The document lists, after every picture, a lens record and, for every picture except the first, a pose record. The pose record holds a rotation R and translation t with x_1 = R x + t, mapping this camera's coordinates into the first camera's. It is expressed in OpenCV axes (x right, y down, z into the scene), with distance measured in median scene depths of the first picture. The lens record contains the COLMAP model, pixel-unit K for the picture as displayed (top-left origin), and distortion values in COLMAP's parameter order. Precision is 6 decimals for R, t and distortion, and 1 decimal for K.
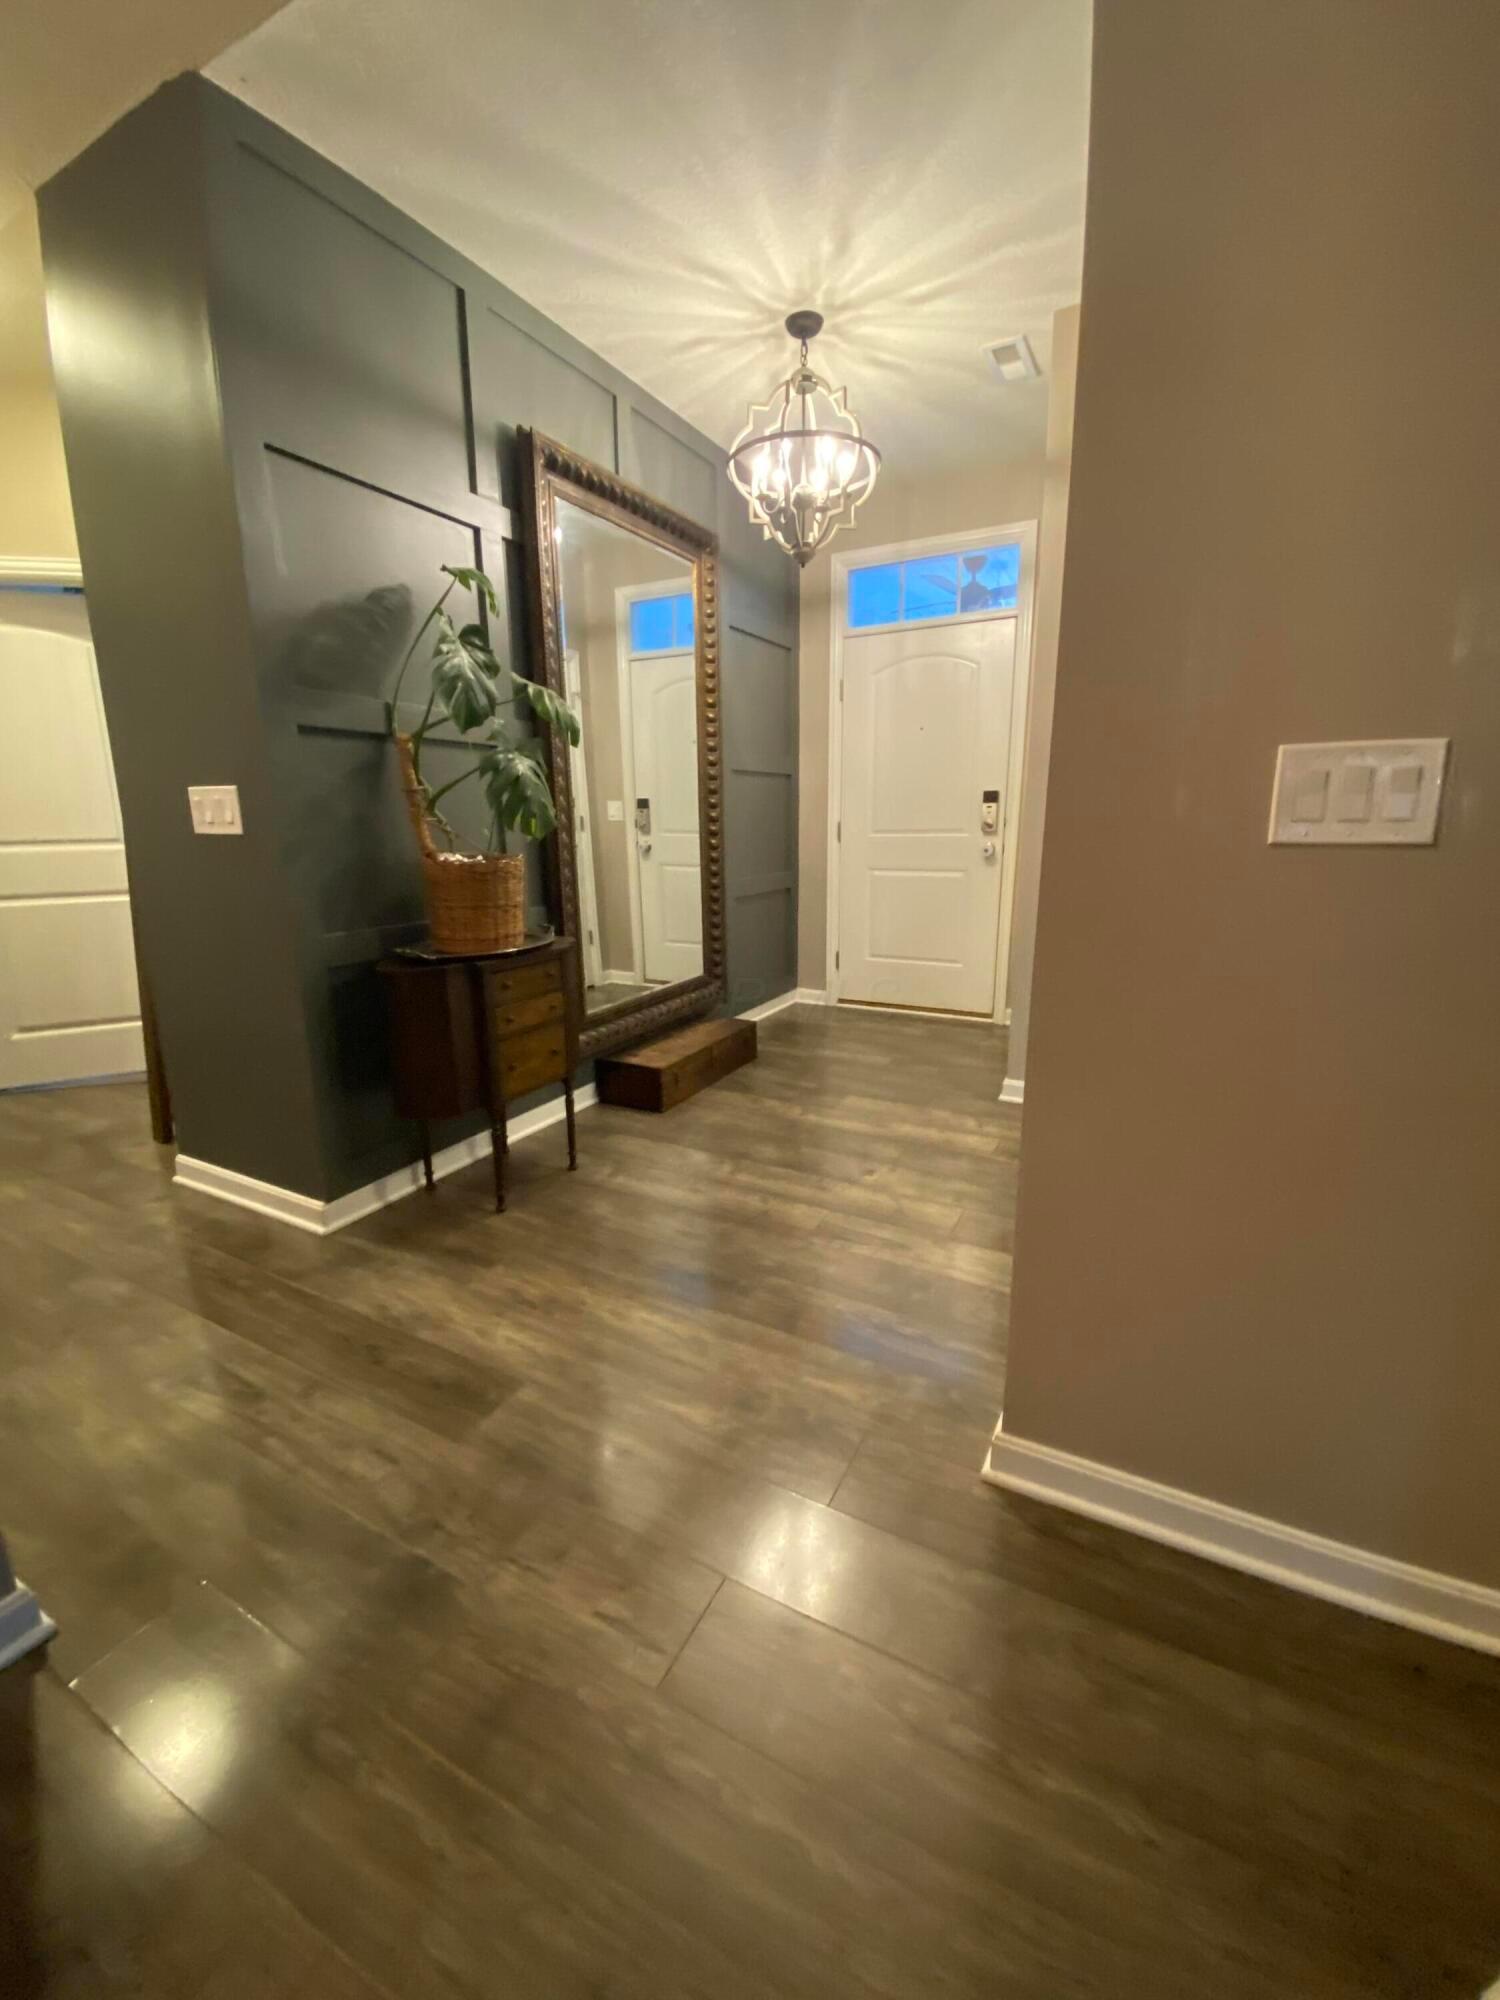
lens RADIAL K [[818.2, 0, 749.9], [0, 818.2, 1006.7], [0, 0, 1]] dist [0.002123, -0.013646]
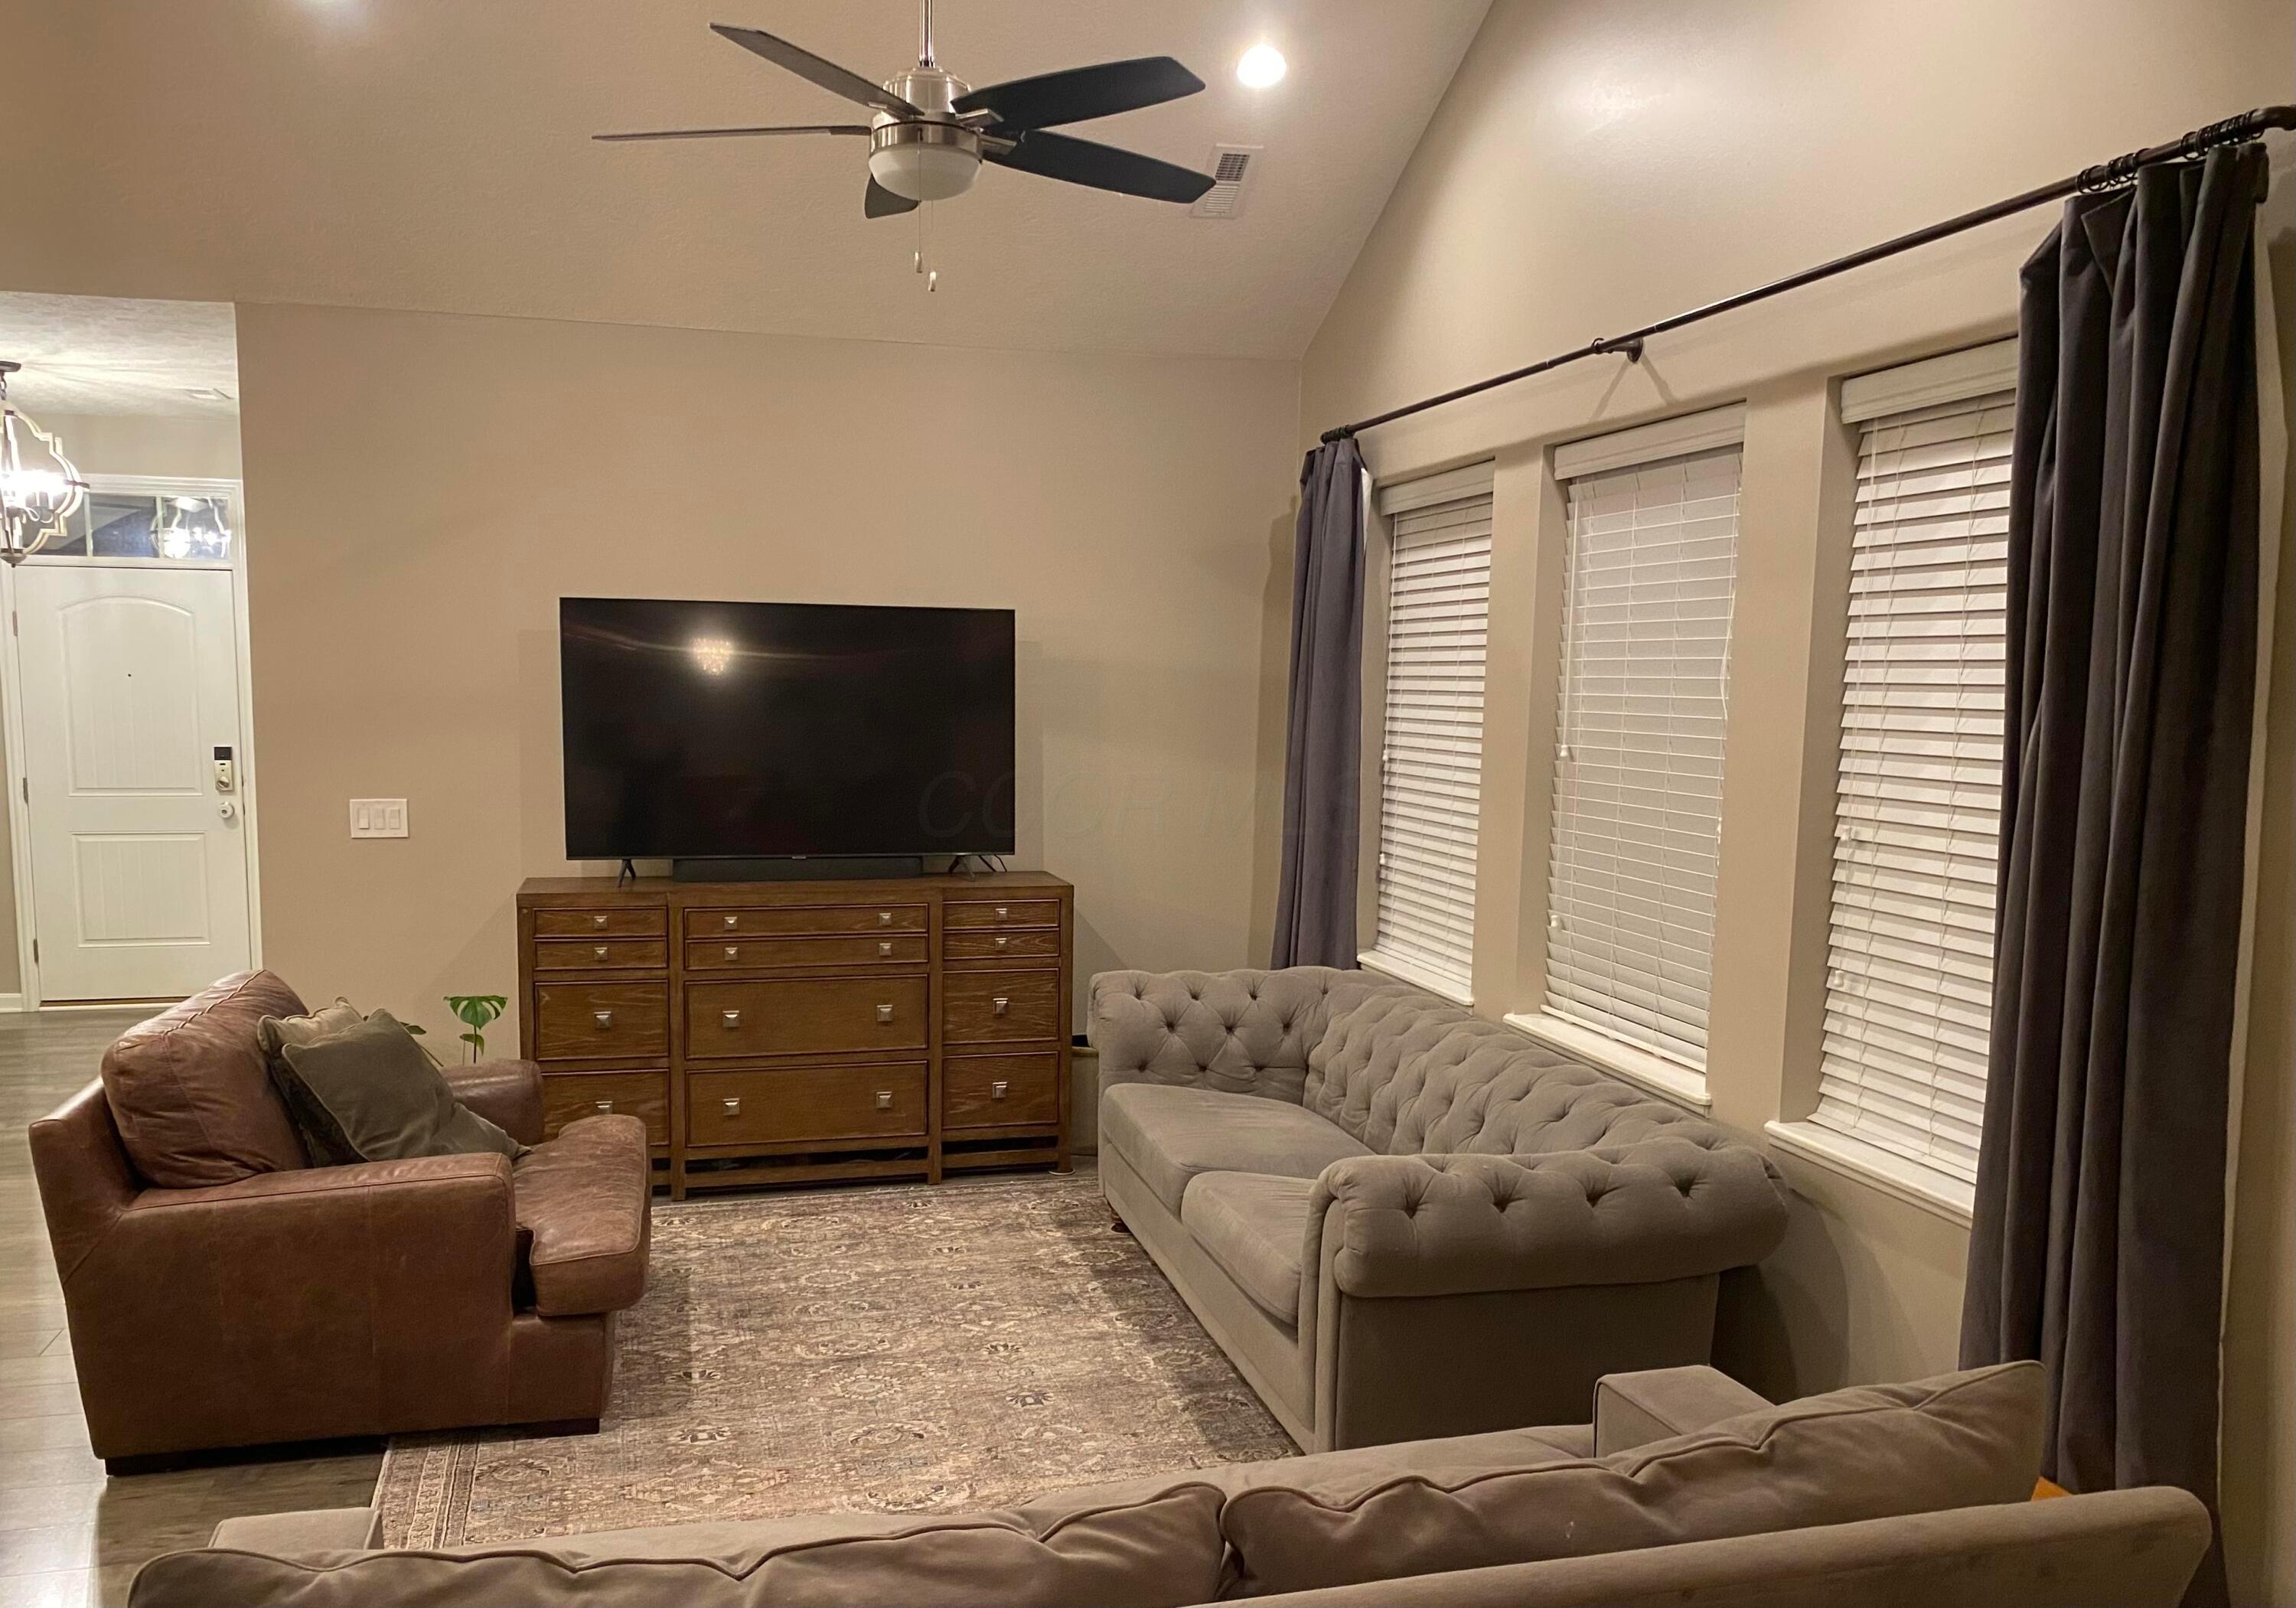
lens RADIAL K [[1768.5, 0, 1143.4], [0, 1768.5, 911.2], [0, 0, 1]] dist [0.003186, -0.015133]
pose [[0.715045, -0.071453, 0.695418, -0.534715], [0.137286, 0.989745, -0.039467, 0.205804], [-0.685466, 0.123692, 0.717521, -1.651961]]
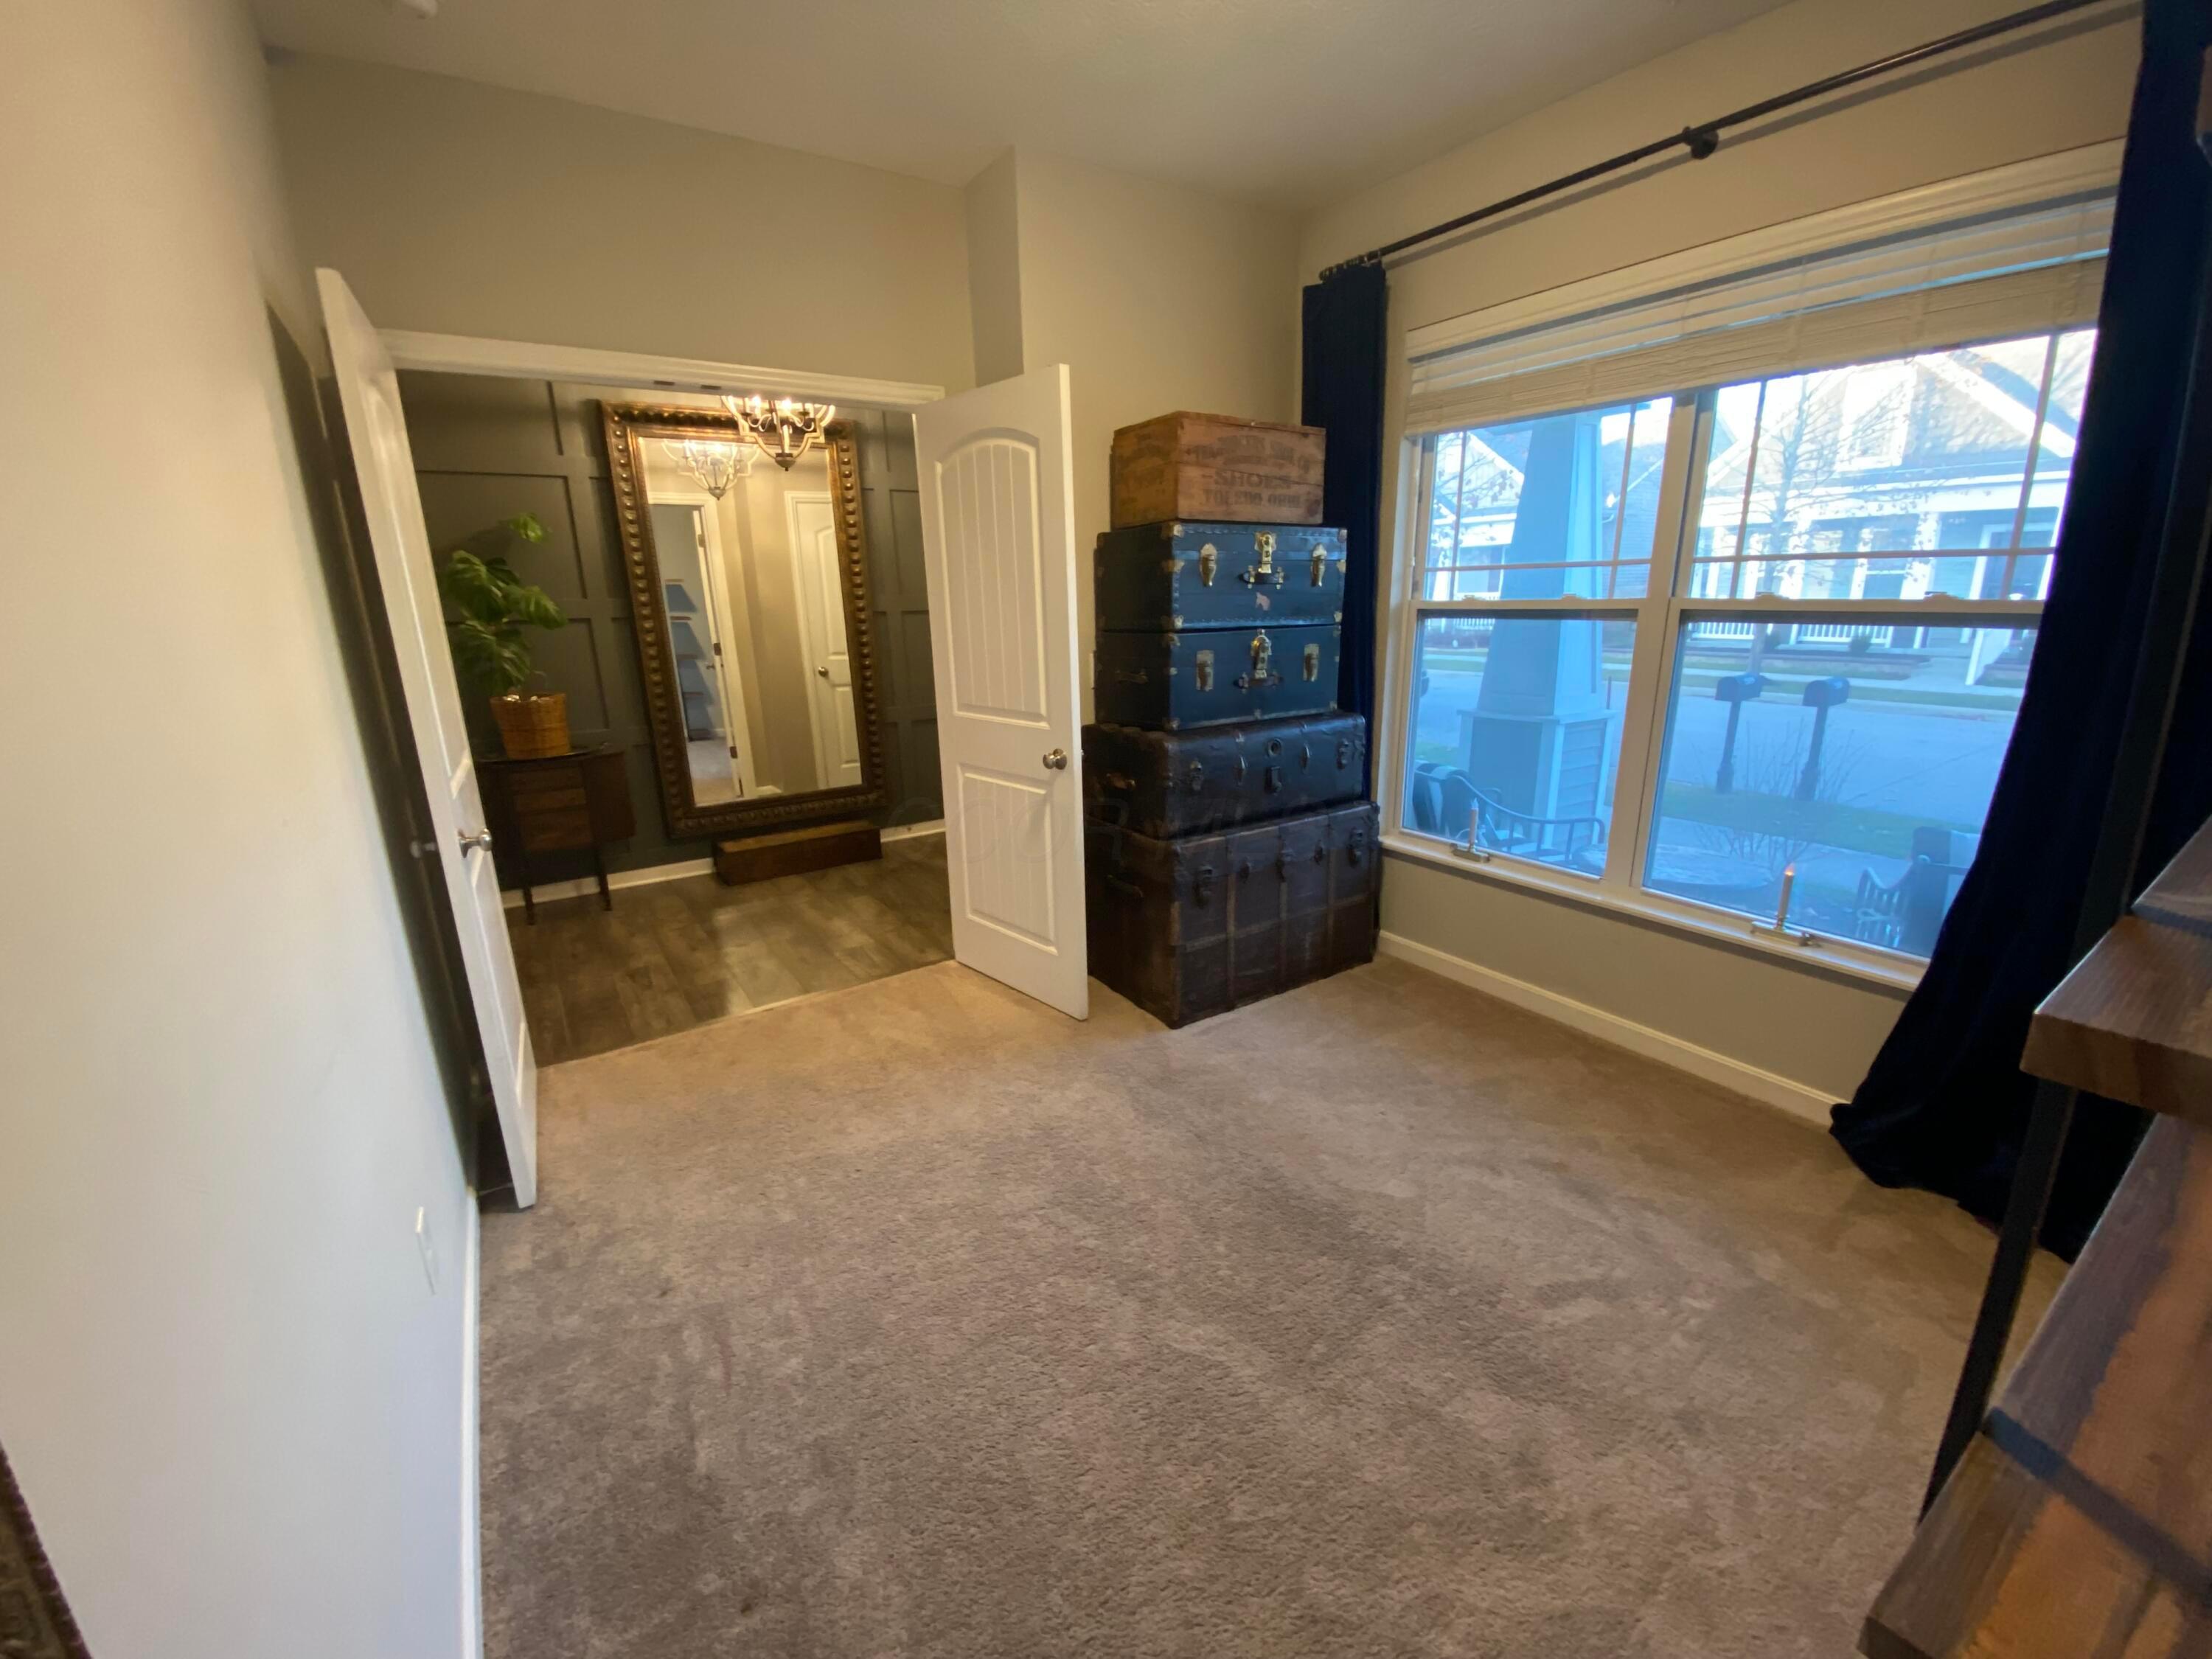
lens RADIAL K [[905.0, 0, 1105.6], [0, 905.0, 834.8], [0, 0, 1]] dist [0.002123, -0.013646]
pose [[0.883519, 0.107265, -0.455947, 1.217611], [-0.093433, 0.994222, 0.052848, -0.097033], [0.458982, -0.004092, 0.888436, -0.018166]]
